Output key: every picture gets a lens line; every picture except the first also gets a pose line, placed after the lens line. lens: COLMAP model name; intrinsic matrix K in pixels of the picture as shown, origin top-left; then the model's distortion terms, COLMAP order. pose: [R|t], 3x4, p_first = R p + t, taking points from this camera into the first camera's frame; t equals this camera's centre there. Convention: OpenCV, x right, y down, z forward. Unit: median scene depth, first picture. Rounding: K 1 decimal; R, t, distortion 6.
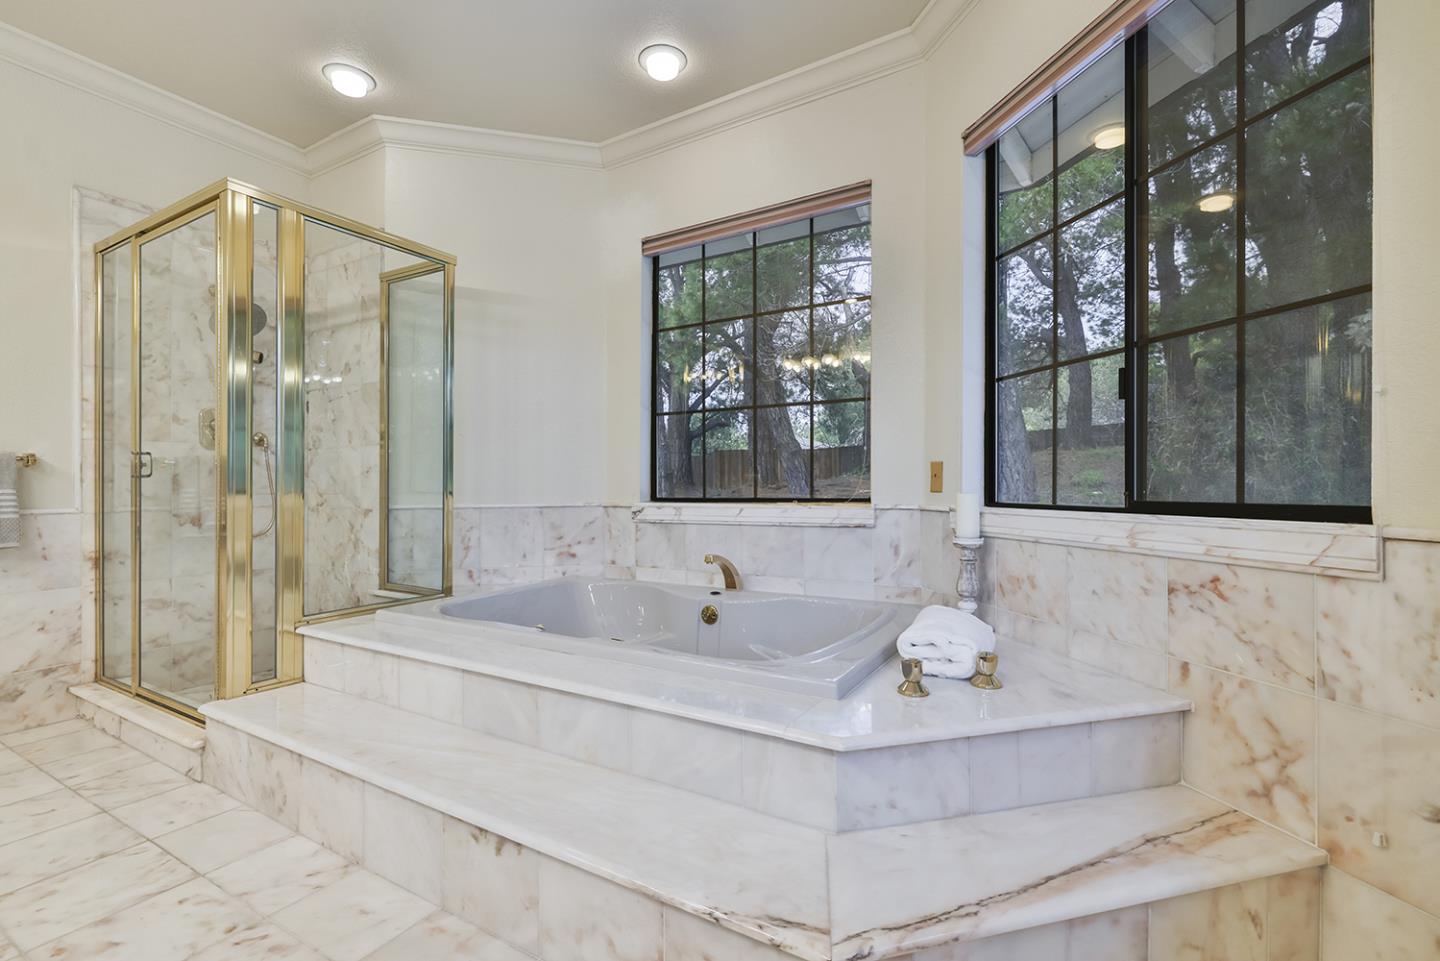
lens RADIAL K [[643.3, 0, 720.9], [0, 643.3, 486.3], [0, 0, 1]] dist [-0.003354, -0.000037]
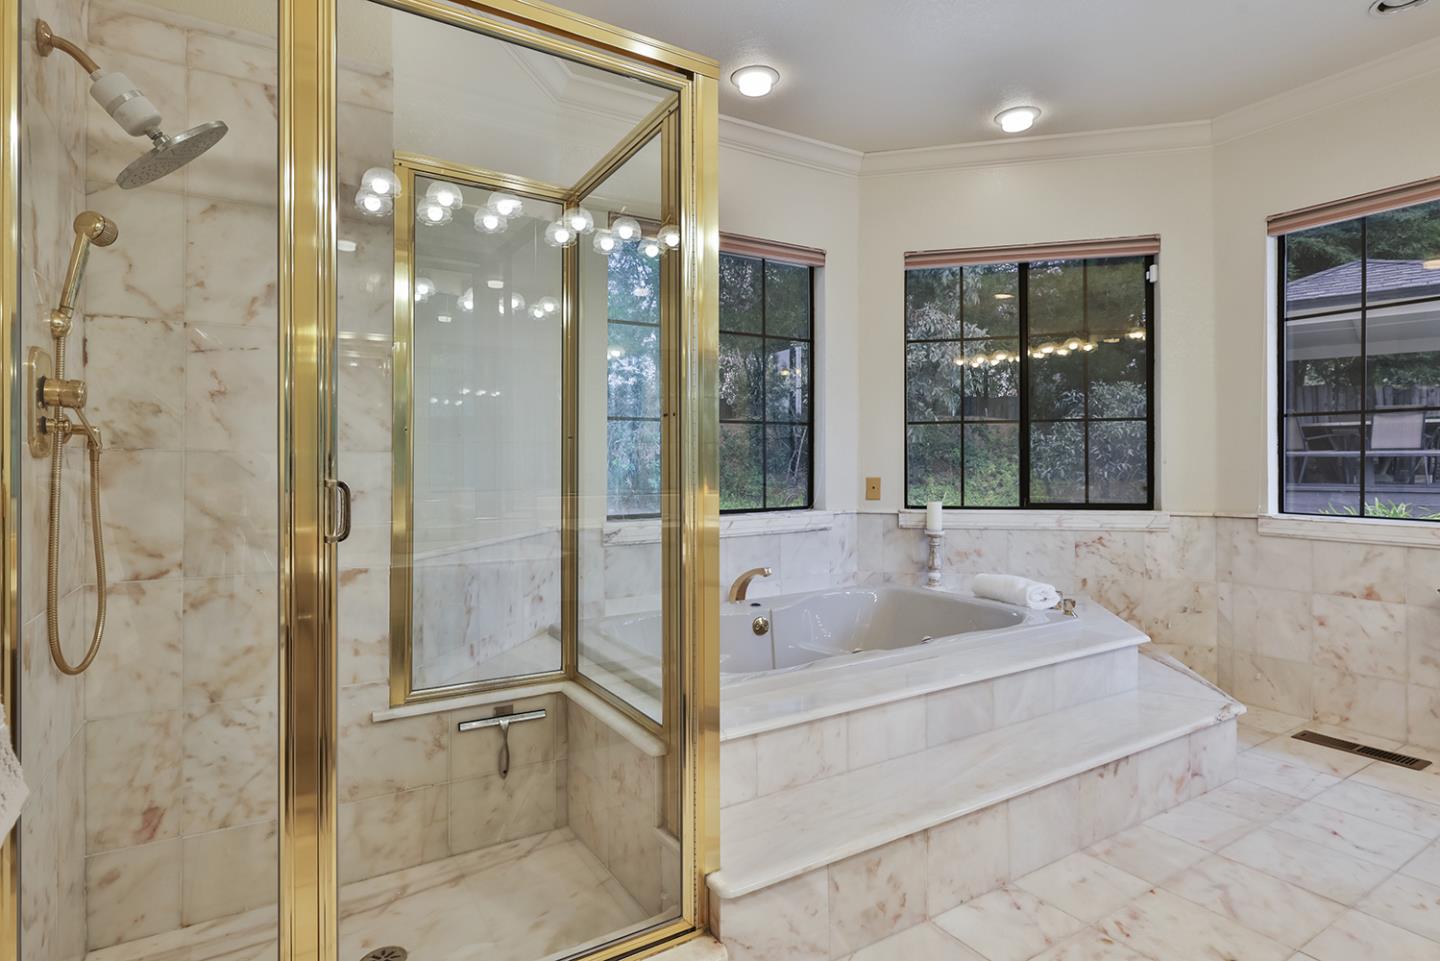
lens RADIAL K [[729.8, 0, 718.4], [0, 729.8, 468.2], [0, 0, 1]] dist [-0.000629, -0.000522]
pose [[0.475641, -0.004174, 0.879629, -1.906238], [0.006183, 0.999980, 0.001402, -0.100313], [-0.879618, 0.004772, 0.475658, 0.873034]]
